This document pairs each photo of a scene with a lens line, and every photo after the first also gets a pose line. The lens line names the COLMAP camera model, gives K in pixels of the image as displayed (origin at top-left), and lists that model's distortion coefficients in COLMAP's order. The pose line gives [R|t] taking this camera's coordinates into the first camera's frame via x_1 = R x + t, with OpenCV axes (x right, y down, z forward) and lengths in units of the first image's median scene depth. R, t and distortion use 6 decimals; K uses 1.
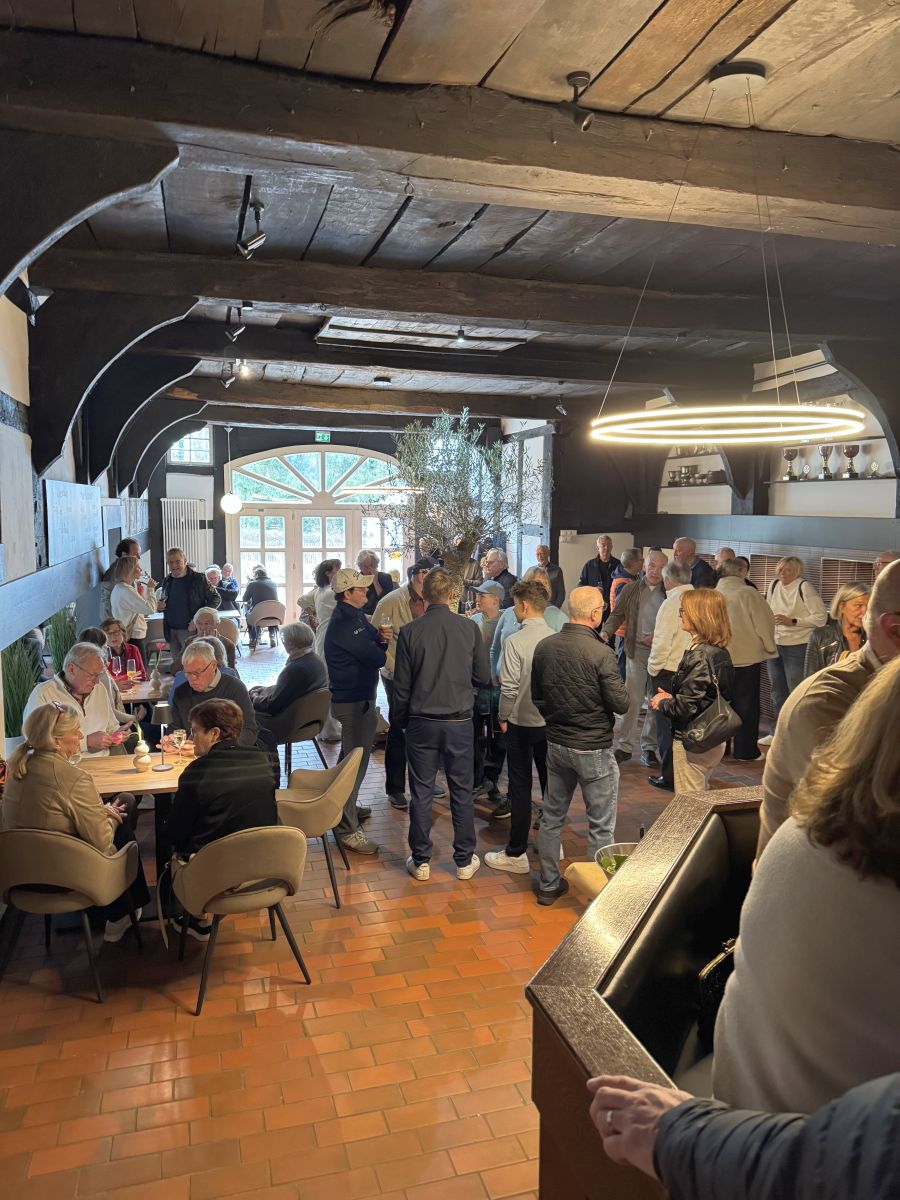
lens RADIAL K [[853.3, 0, 449.1], [0, 853.3, 597.0], [0, 0, 1]] dist [0.065783, -0.078518]
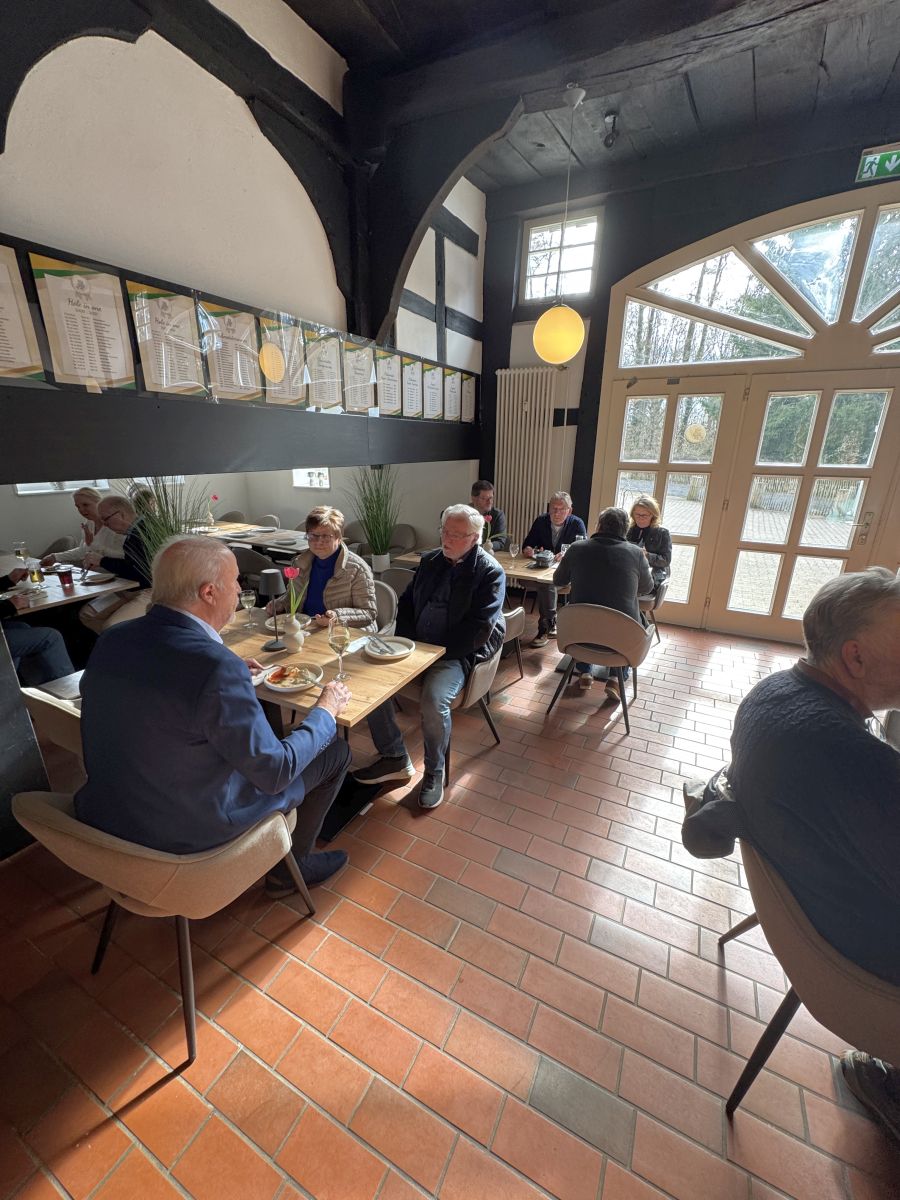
lens RADIAL K [[480.5, 0, 449.2], [0, 480.5, 603.4], [0, 0, 1]] dist [-0.002472, 0.000142]
pose [[0.711544, 0.216381, -0.668494, -0.163013], [-0.074357, 0.969248, 0.234585, -0.055283], [0.698696, -0.117210, 0.705752, 1.127645]]
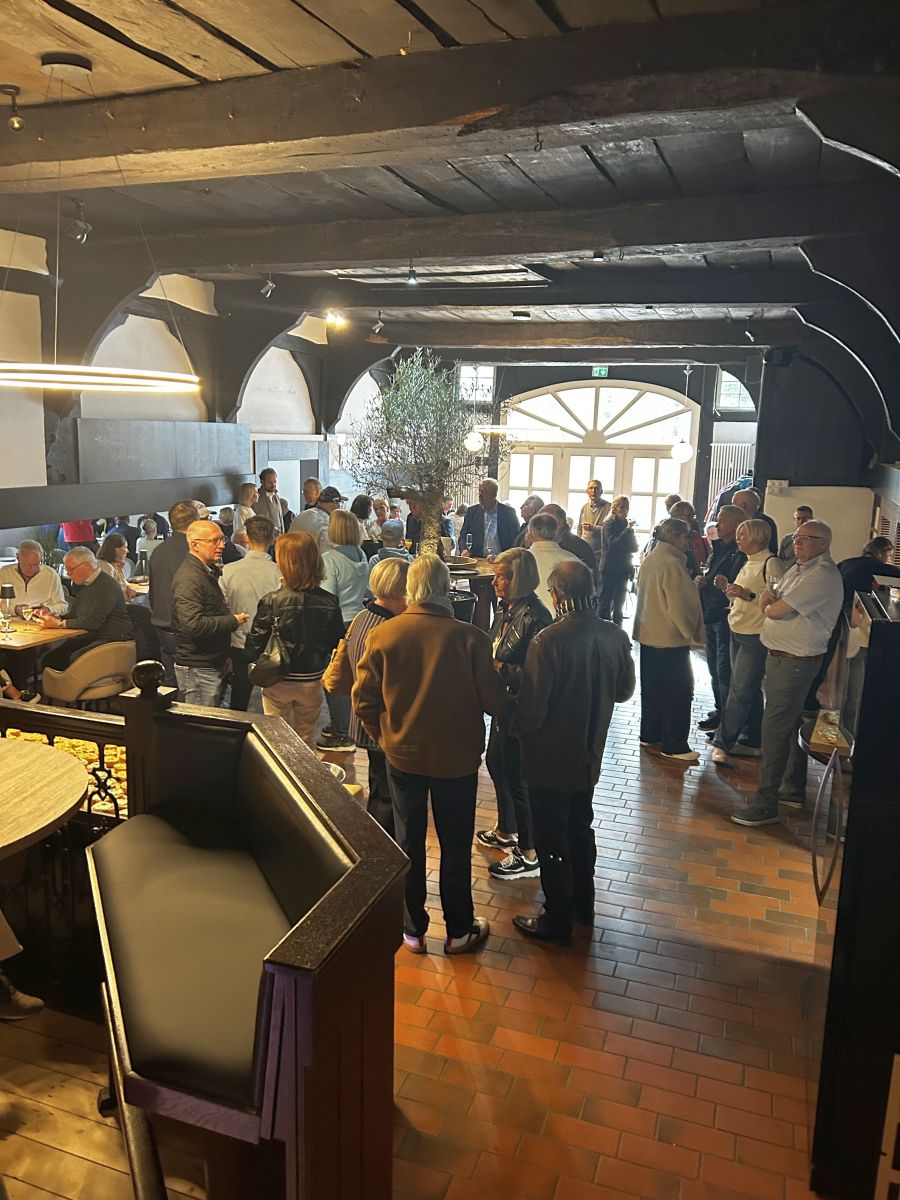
lens RADIAL K [[917.2, 0, 442.9], [0, 917.2, 579.5], [0, 0, 1]] dist [0.029430, -0.005786]
pose [[0.804011, 0.108356, -0.584658, 0.543454], [-0.084309, 0.994096, 0.068298, -0.020905], [0.588607, -0.005621, 0.808400, 0.112449]]
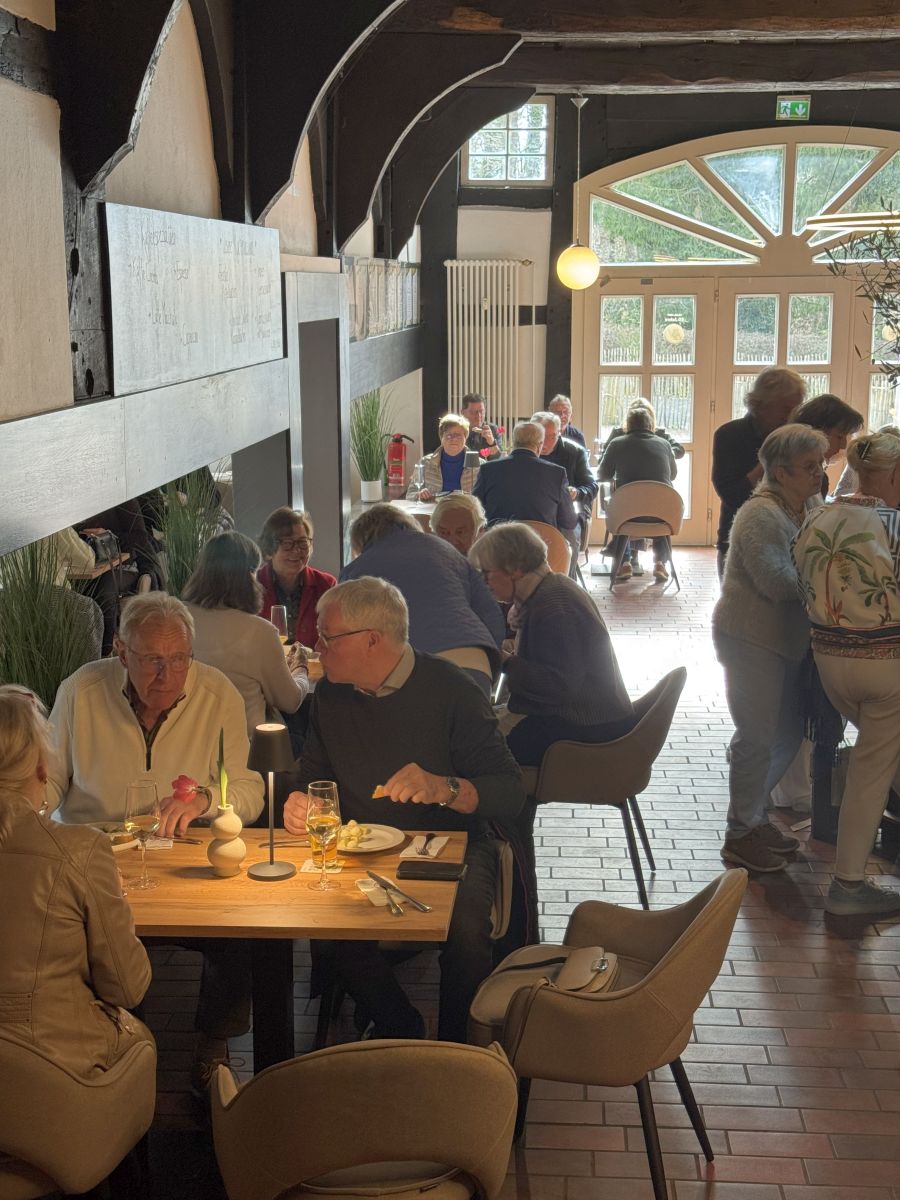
lens RADIAL K [[1747.5, 0, 427.5], [0, 1747.5, 611.5], [0, 0, 1]] dist [0.108114, 0.000000]
pose [[0.933655, 0.053009, -0.354228, 0.020173], [-0.024932, 0.996207, 0.083362, -0.002096], [0.357304, -0.069000, 0.931436, 0.114190]]
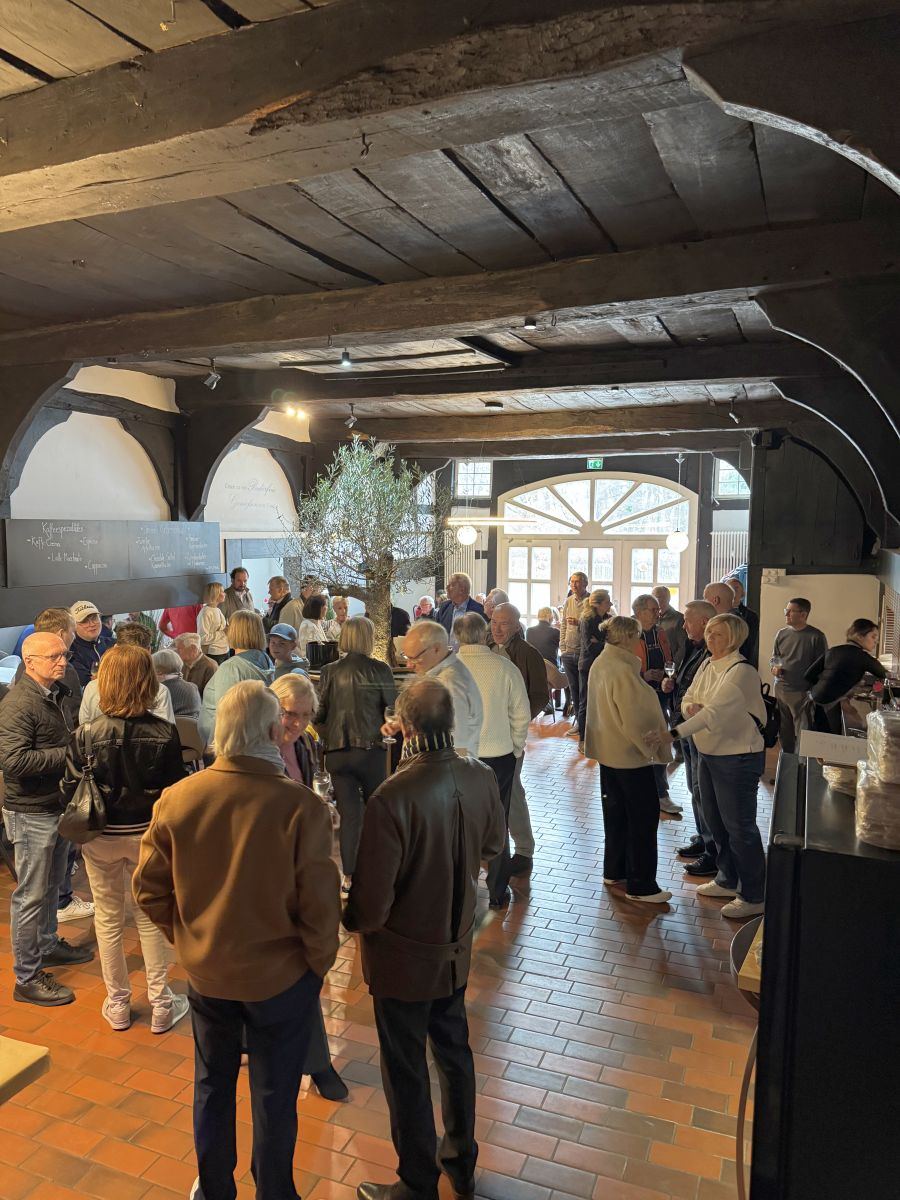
lens RADIAL K [[853.3, 0, 446.1], [0, 853.3, 593.2], [0, 0, 1]] dist [0.065783, -0.078518]
pose [[0.775480, 0.043560, -0.629868, 0.531090], [-0.066145, 0.997733, -0.012435, -0.034978], [0.627898, 0.051305, 0.776603, 0.273671]]
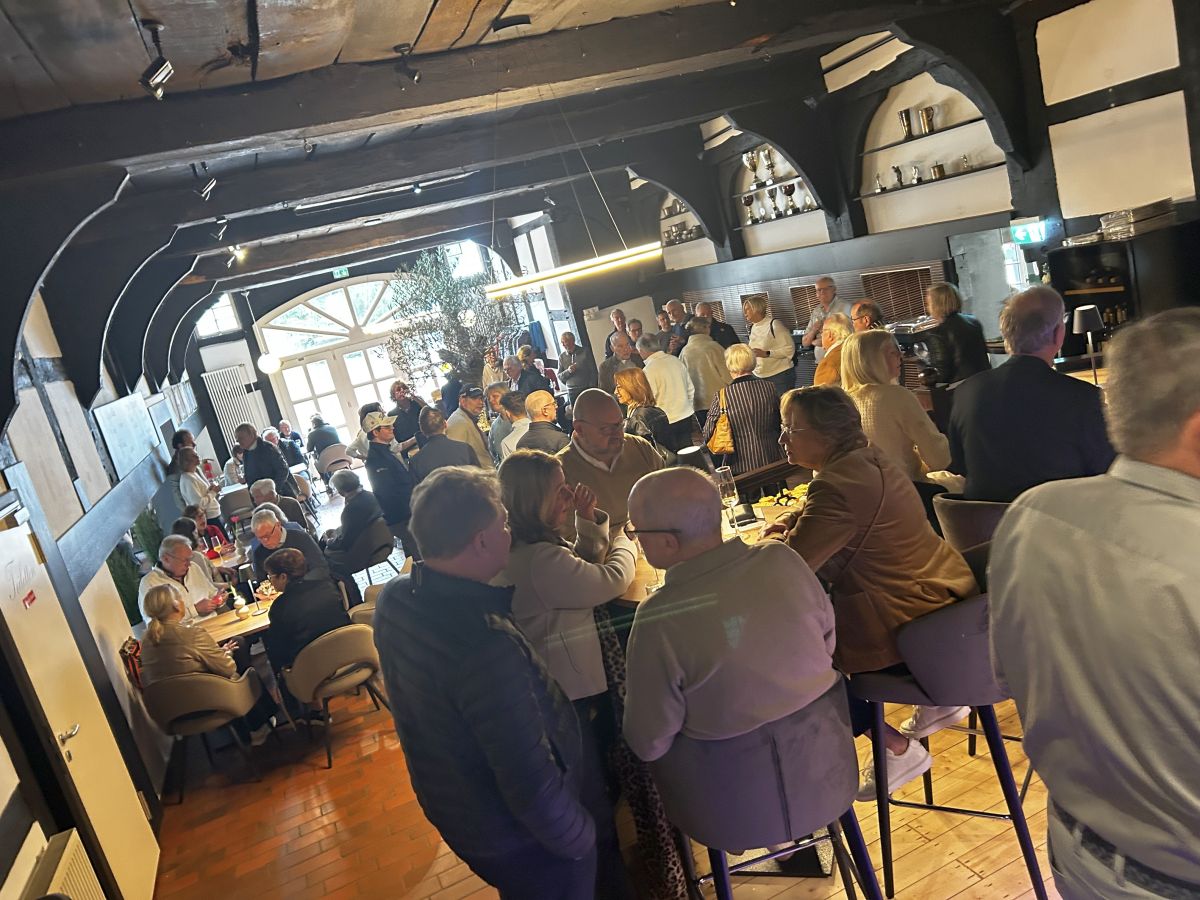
lens RADIAL K [[917.2, 0, 610.6], [0, 917.2, 450.4], [0, 0, 1]] dist [0.029430, -0.005786]
pose [[0.963720, -0.262523, 0.048212, 0.084648], [0.257074, 0.961518, 0.096929, -0.016461], [-0.071803, -0.081019, 0.994123, -0.193448]]
